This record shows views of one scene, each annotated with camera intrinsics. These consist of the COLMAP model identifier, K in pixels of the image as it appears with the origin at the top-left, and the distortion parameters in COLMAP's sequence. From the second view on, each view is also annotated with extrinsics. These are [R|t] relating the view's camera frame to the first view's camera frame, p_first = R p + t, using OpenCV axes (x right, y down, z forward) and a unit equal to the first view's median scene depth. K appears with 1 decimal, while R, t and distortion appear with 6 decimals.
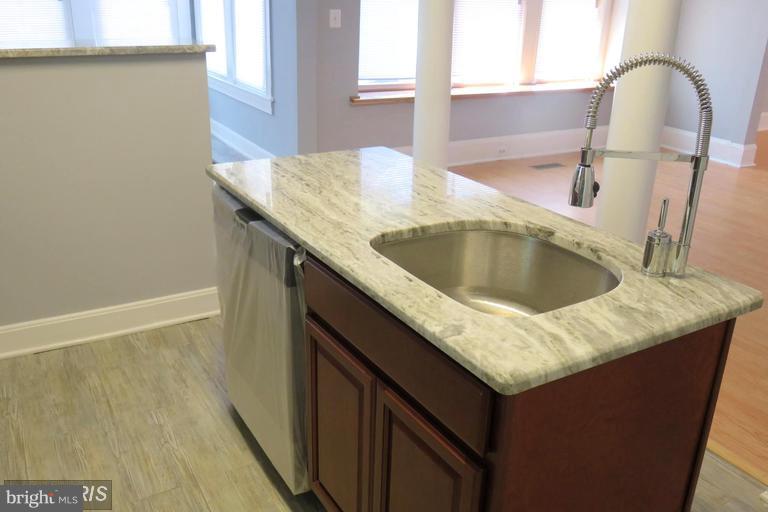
lens RADIAL K [[695.4, 0, 384.0], [0, 695.4, 256.0], [0, 0, 1]] dist [-0.016298, -0.011009]
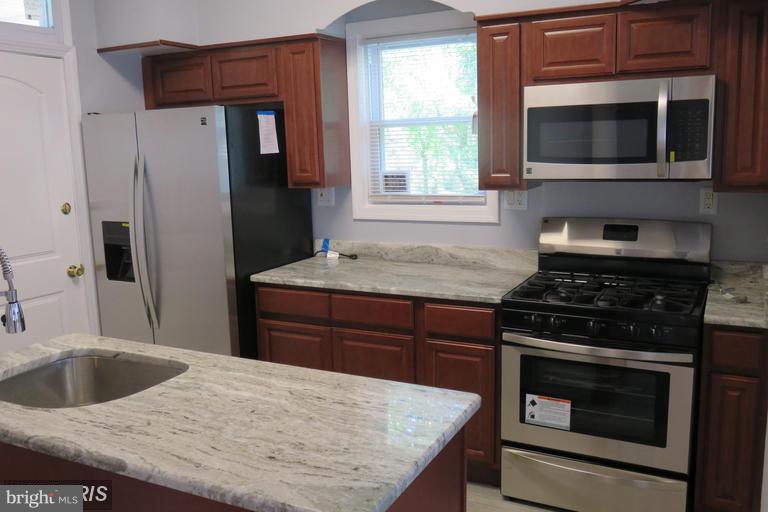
lens RADIAL K [[695.4, 0, 384.0], [0, 695.4, 256.0], [0, 0, 1]] dist [-0.016298, -0.011009]
pose [[-0.838206, 0.078227, -0.539713, 0.324478], [-0.201894, 0.874831, 0.440352, -0.767403], [0.506605, 0.478071, -0.717495, 1.846707]]
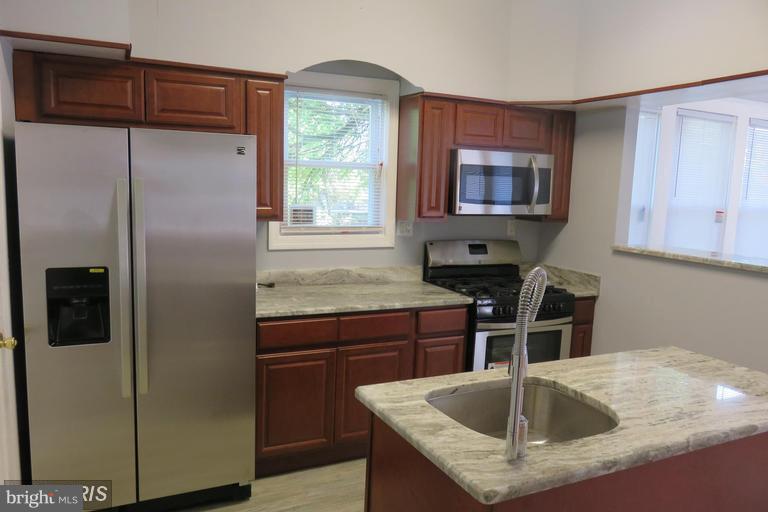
lens RADIAL K [[573.3, 0, 384.0], [0, 573.3, 256.0], [0, 0, 1]] dist [-0.002037, -0.002373]
pose [[-0.068517, 0.095729, -0.993047, 1.101514], [-0.403763, 0.907563, 0.115347, -0.245308], [0.912294, 0.408859, -0.023532, 0.578243]]
